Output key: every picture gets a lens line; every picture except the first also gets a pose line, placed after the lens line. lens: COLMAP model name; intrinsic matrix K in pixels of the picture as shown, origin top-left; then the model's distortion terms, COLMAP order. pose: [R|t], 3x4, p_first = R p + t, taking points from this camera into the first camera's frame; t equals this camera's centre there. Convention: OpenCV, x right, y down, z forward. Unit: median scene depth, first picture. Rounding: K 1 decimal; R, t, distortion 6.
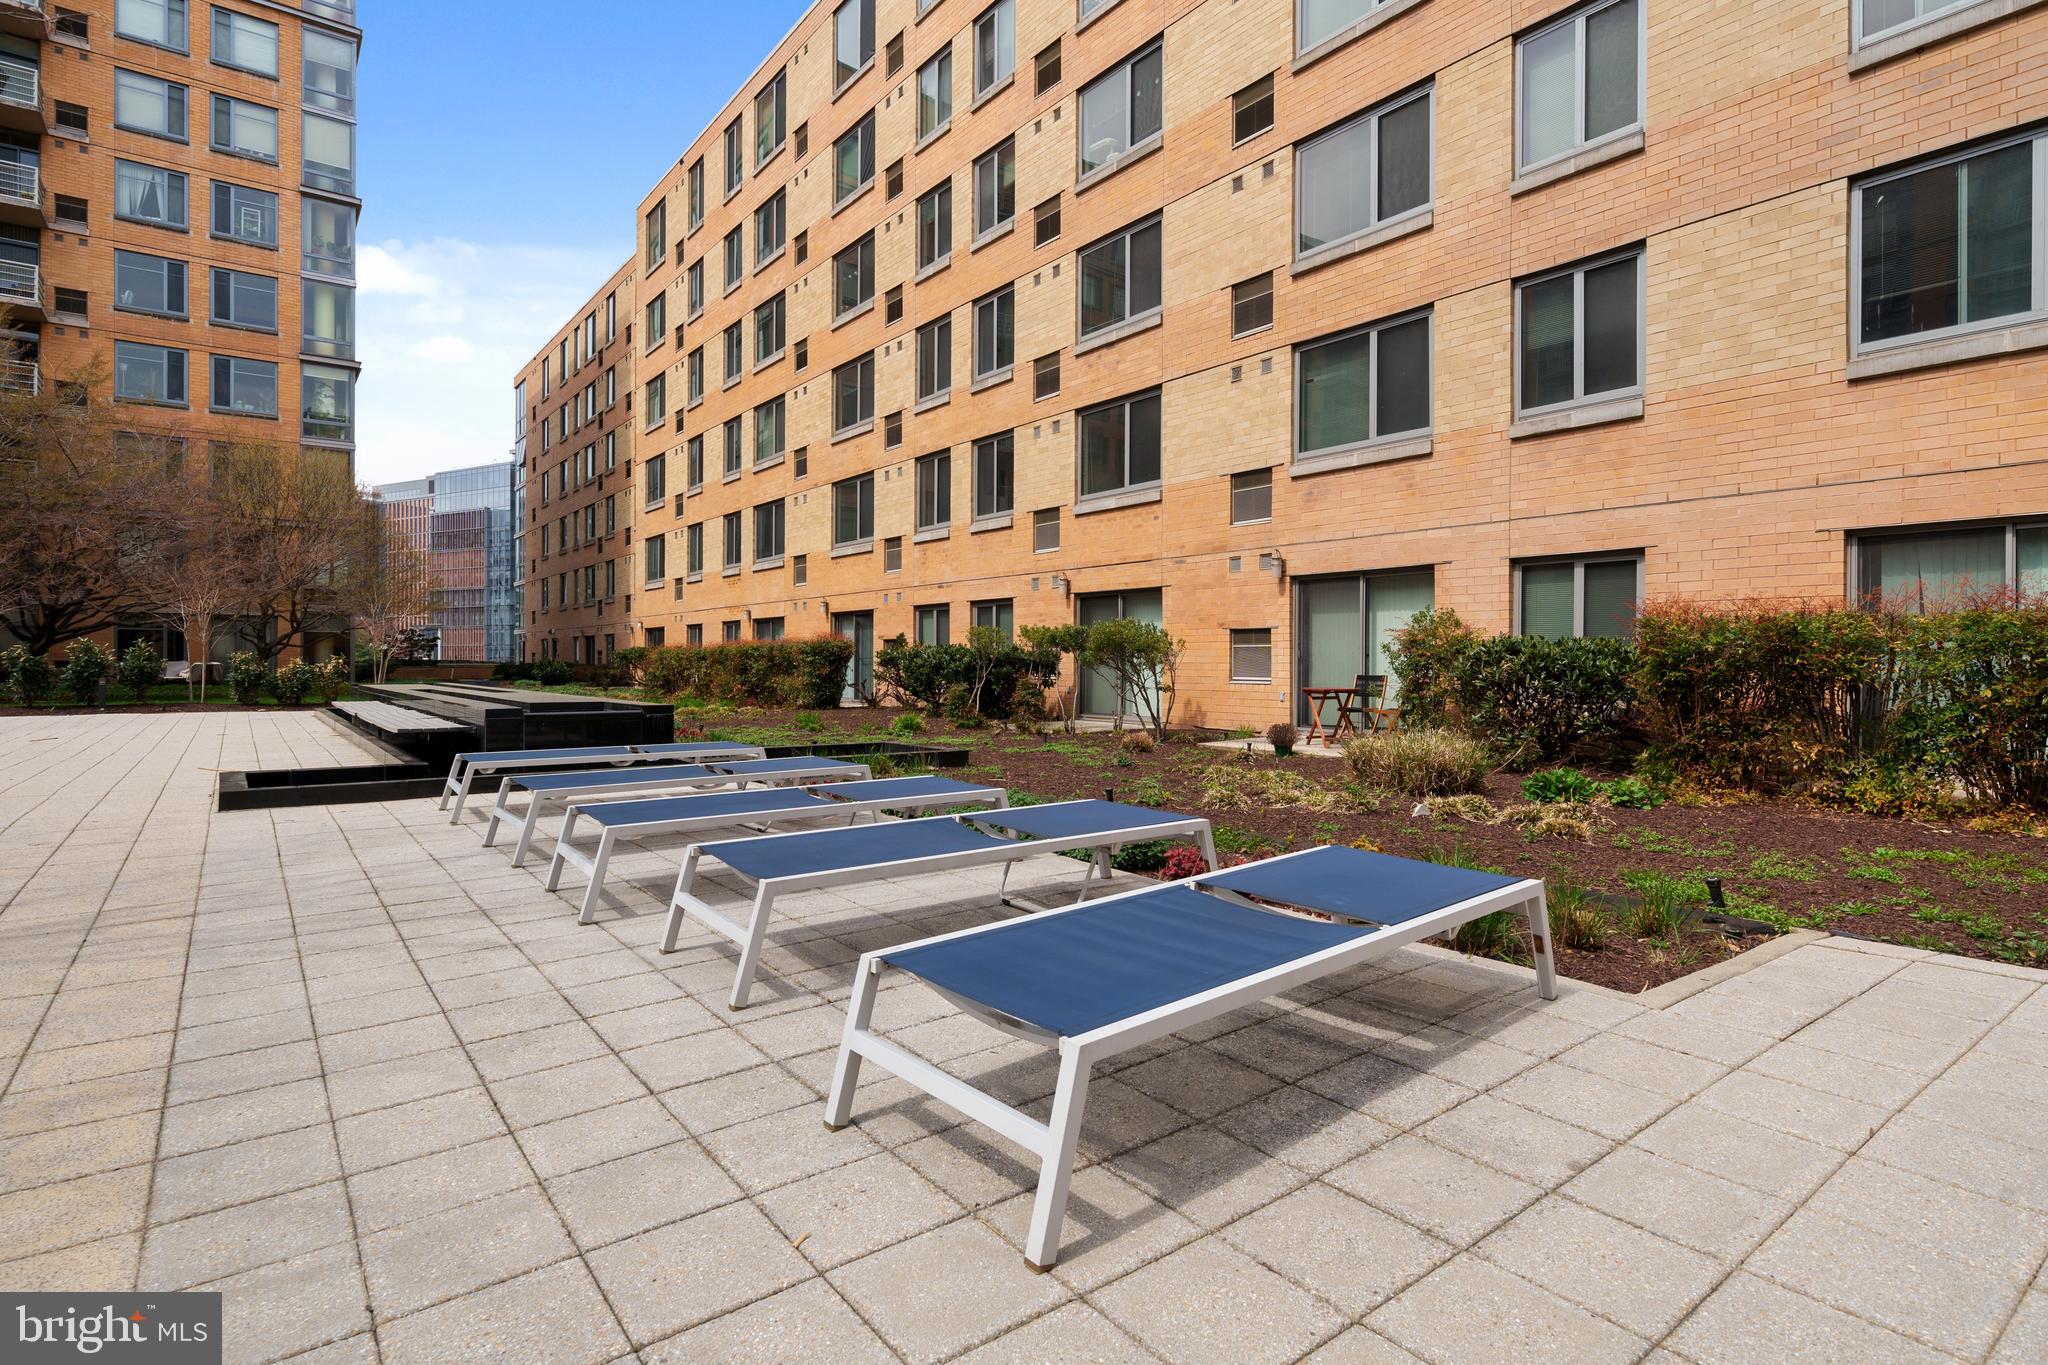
lens RADIAL K [[1026.0, 0, 1023.4], [0, 1026.0, 671.6], [0, 0, 1]] dist [0.001021, 0.000375]
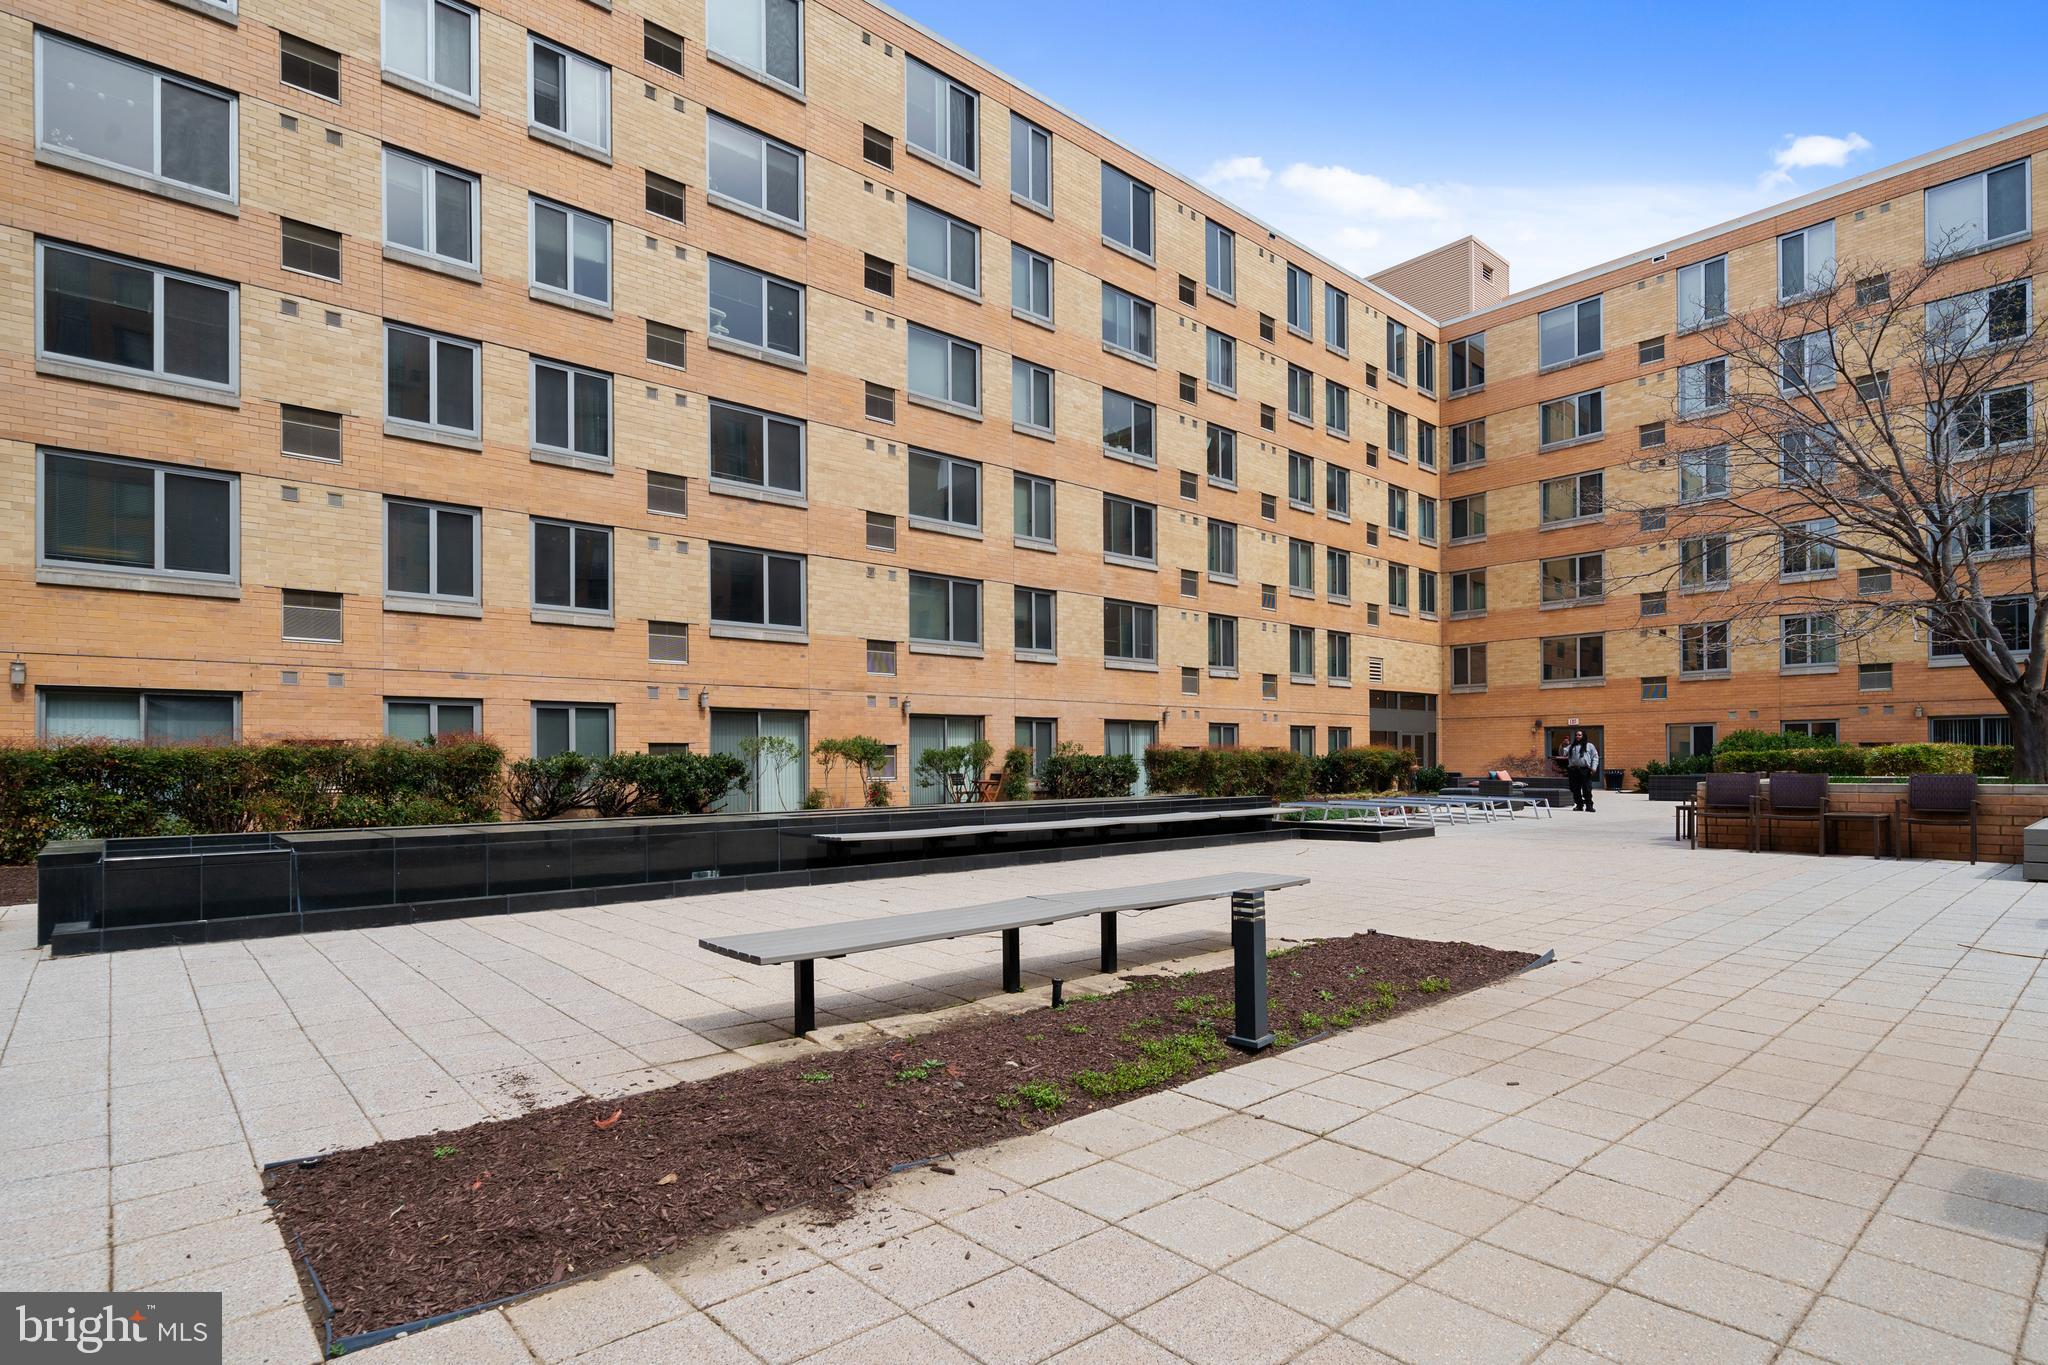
lens RADIAL K [[1026.0, 0, 969.0], [0, 1026.0, 744.5], [0, 0, 1]] dist [0.001021, 0.000375]
pose [[-0.039788, 0.005398, 0.999194, -1.163679], [0.009107, 0.999946, -0.005039, -0.030735], [-0.999167, 0.008899, -0.039835, 0.841430]]
